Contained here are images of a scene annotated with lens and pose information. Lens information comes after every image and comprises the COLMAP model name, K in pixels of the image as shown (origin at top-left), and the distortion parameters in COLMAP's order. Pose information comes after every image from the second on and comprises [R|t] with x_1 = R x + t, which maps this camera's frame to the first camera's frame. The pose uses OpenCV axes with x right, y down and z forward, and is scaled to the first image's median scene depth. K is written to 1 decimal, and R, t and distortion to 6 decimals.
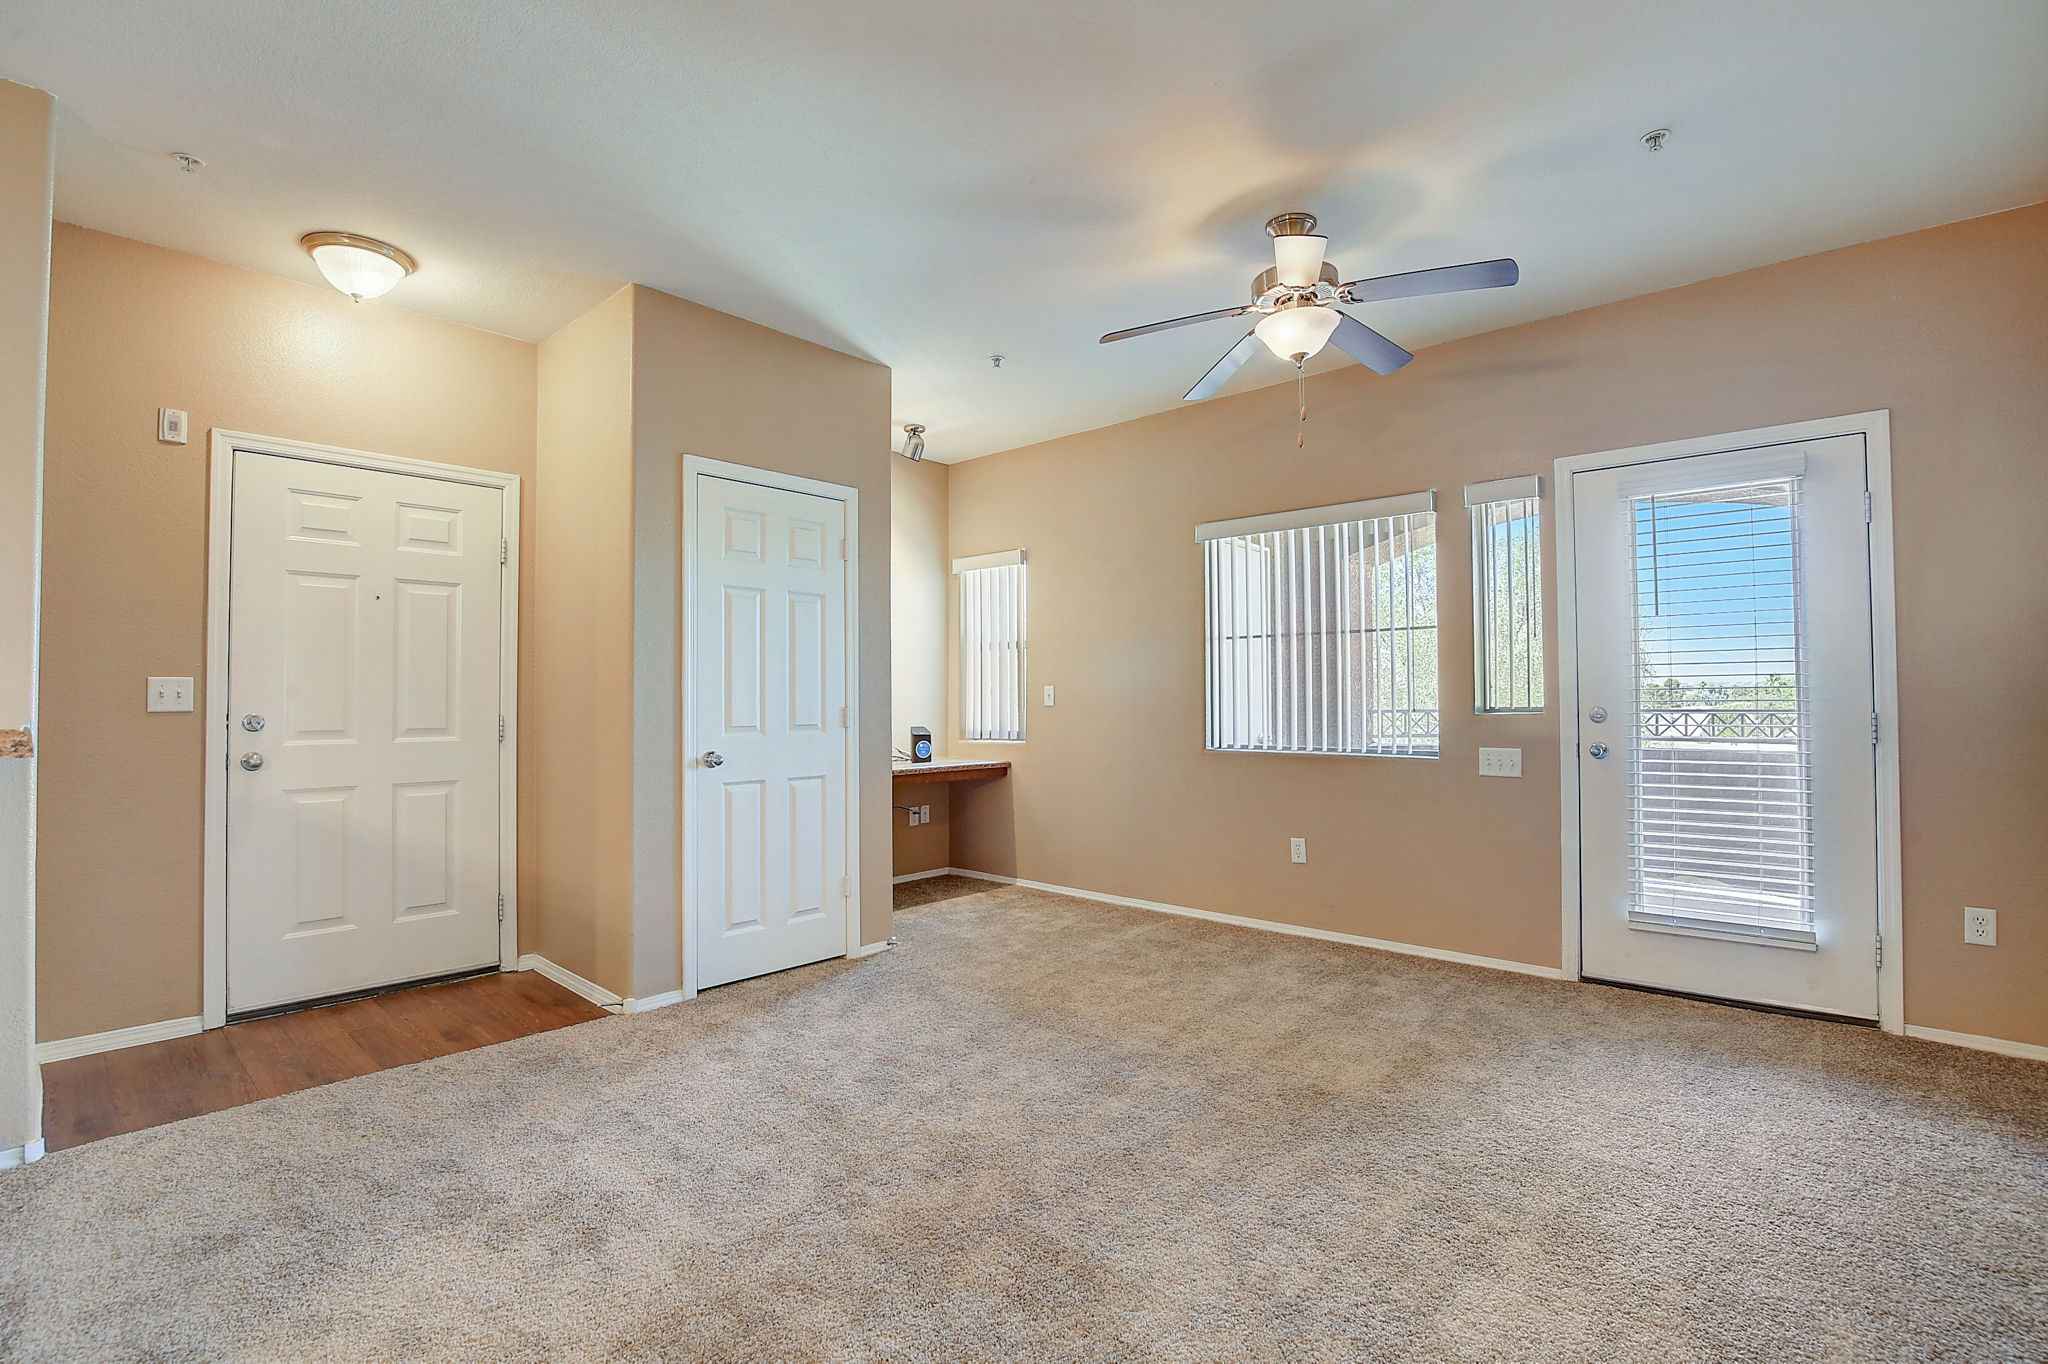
lens RADIAL K [[973.7, 0, 1019.8], [0, 973.7, 685.4], [0, 0, 1]] dist [-0.023479, -0.000692]
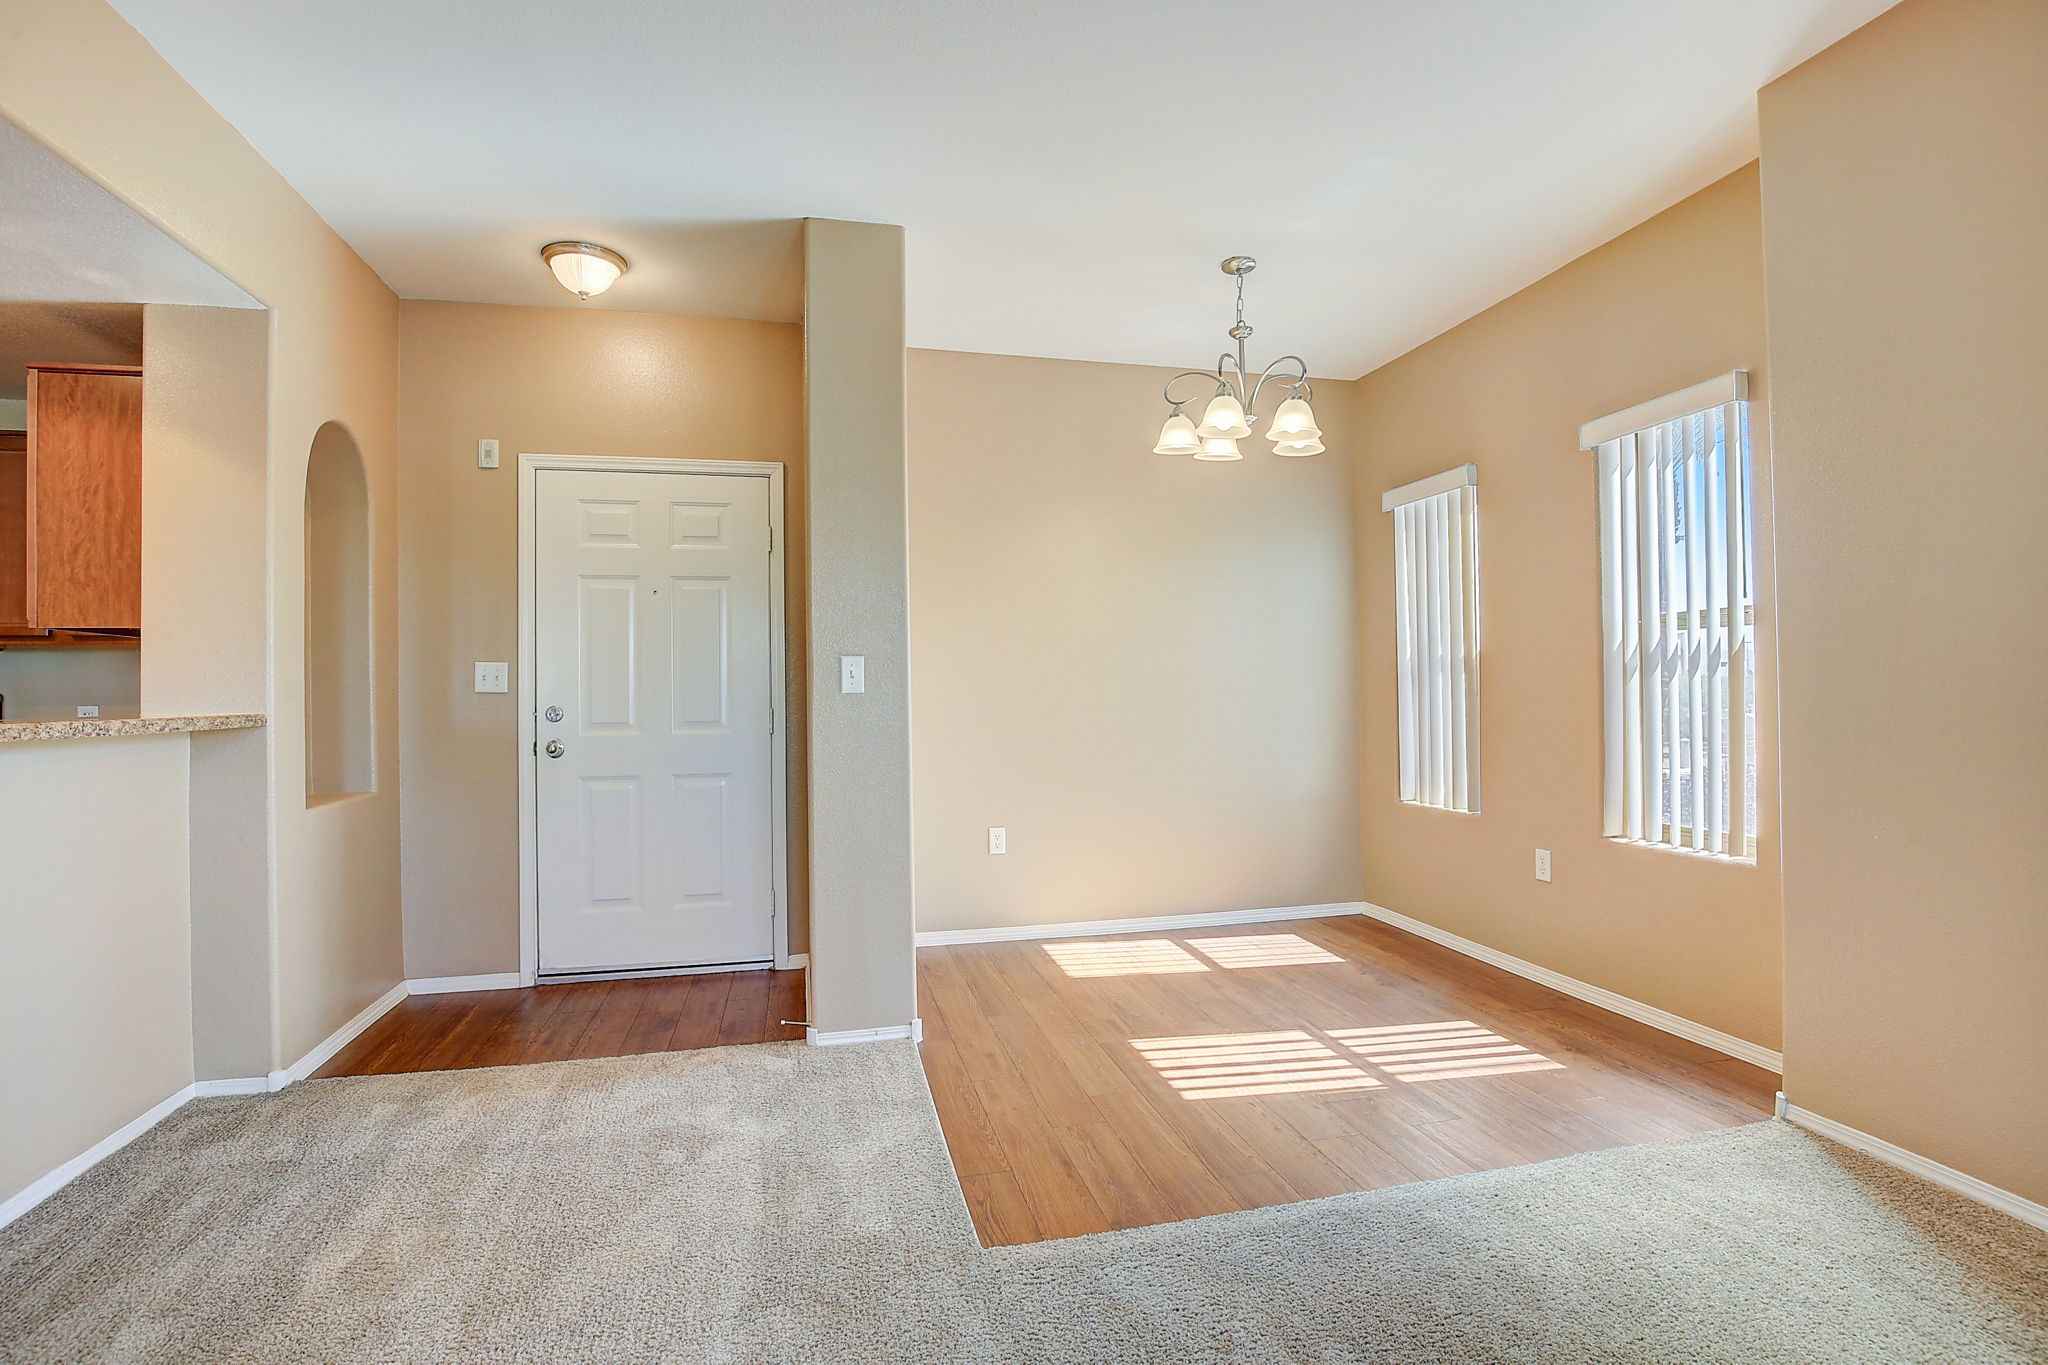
lens RADIAL K [[973.7, 0, 1019.9], [0, 973.7, 678.3], [0, 0, 1]] dist [-0.023479, -0.000692]
pose [[0.810632, -0.009889, -0.585473, 0.277484], [0.015022, 0.999880, 0.003912, 0.001277], [0.585364, -0.011966, 0.810682, 0.391206]]
